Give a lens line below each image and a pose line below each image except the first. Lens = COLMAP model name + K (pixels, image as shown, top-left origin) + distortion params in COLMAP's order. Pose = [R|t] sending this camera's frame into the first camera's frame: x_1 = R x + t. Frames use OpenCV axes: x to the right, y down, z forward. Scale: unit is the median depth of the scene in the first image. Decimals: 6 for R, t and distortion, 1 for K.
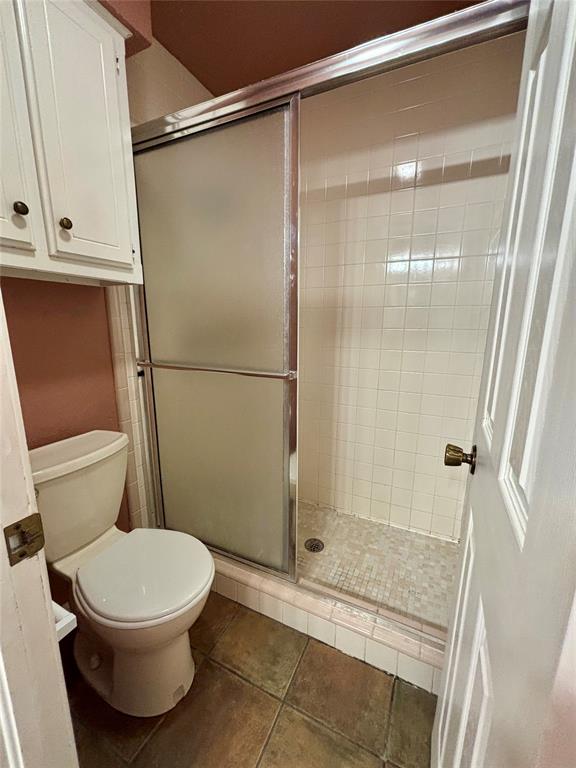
lens RADIAL K [[311.2, 0, 286.8], [0, 311.2, 383.2], [0, 0, 1]] dist [-0.009563, -0.000128]
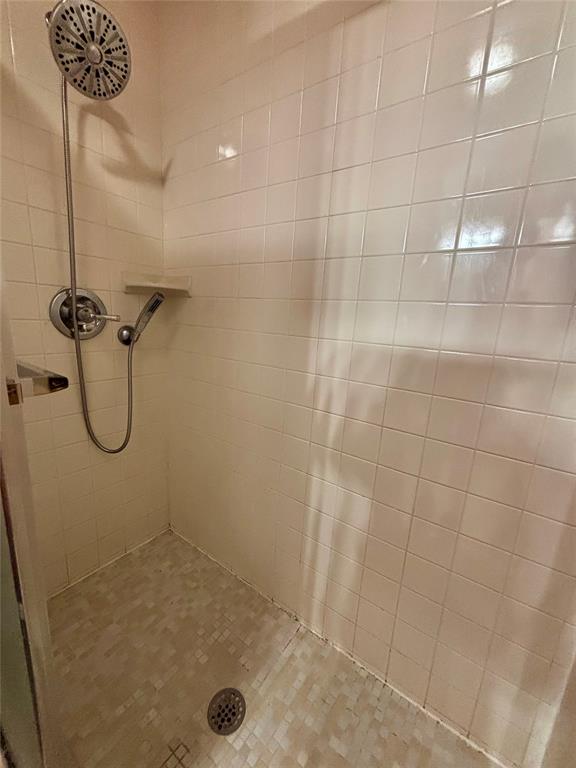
lens RADIAL K [[310.3, 0, 287.4], [0, 310.3, 384.6], [0, 0, 1]] dist [0.001969, -0.001112]
pose [[0.984608, 0.085690, -0.152328, 0.210300], [-0.084979, 0.996320, 0.011185, -0.035568], [0.152725, 0.001932, 0.988267, 0.473326]]
